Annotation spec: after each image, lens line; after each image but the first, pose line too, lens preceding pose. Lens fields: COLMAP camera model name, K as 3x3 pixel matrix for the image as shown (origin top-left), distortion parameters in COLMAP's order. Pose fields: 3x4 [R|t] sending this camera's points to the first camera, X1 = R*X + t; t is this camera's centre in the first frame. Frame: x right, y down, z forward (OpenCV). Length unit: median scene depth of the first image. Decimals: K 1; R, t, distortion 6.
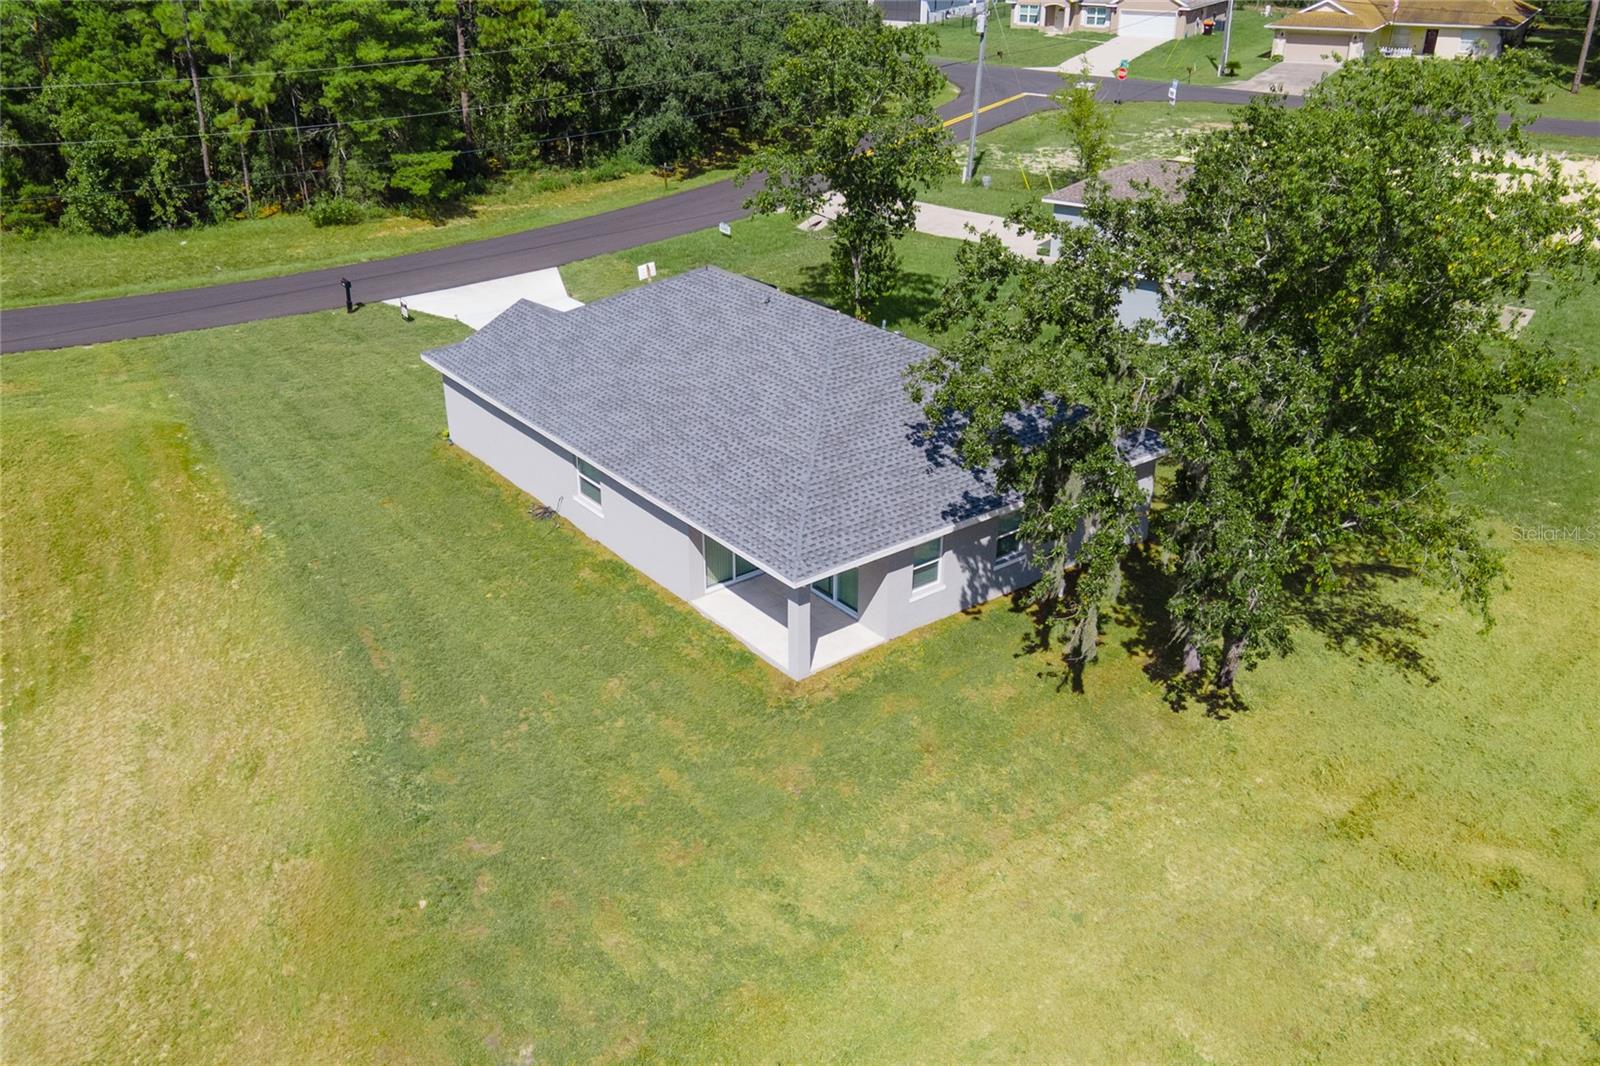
lens RADIAL K [[1385.0, 0, 774.8], [0, 1385.0, 537.0], [0, 0, 1]] dist [0.031793, -0.002617]
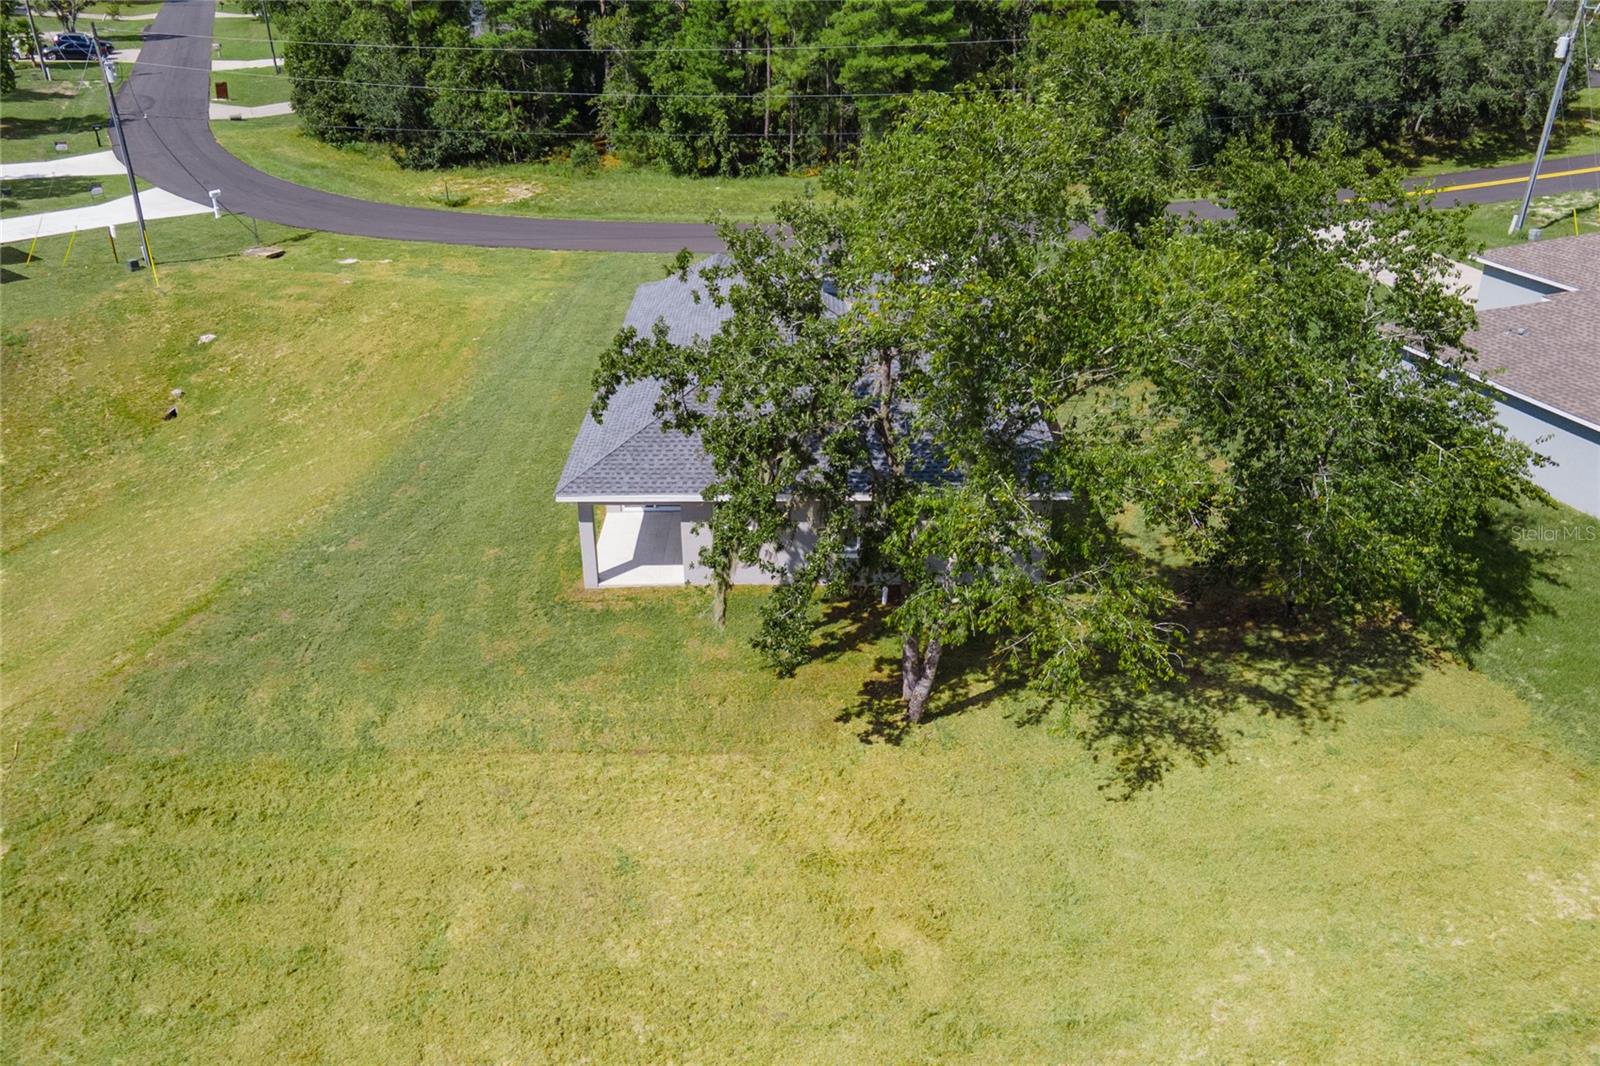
lens RADIAL K [[1374.4, 0, 786.5], [0, 1374.4, 534.5], [0, 0, 1]] dist [0.035998, -0.000956]
pose [[0.783459, 0.262681, -0.563197, 0.691480], [-0.260677, 0.961599, 0.085875, -0.071827], [0.564128, 0.079533, 0.821848, 0.129078]]
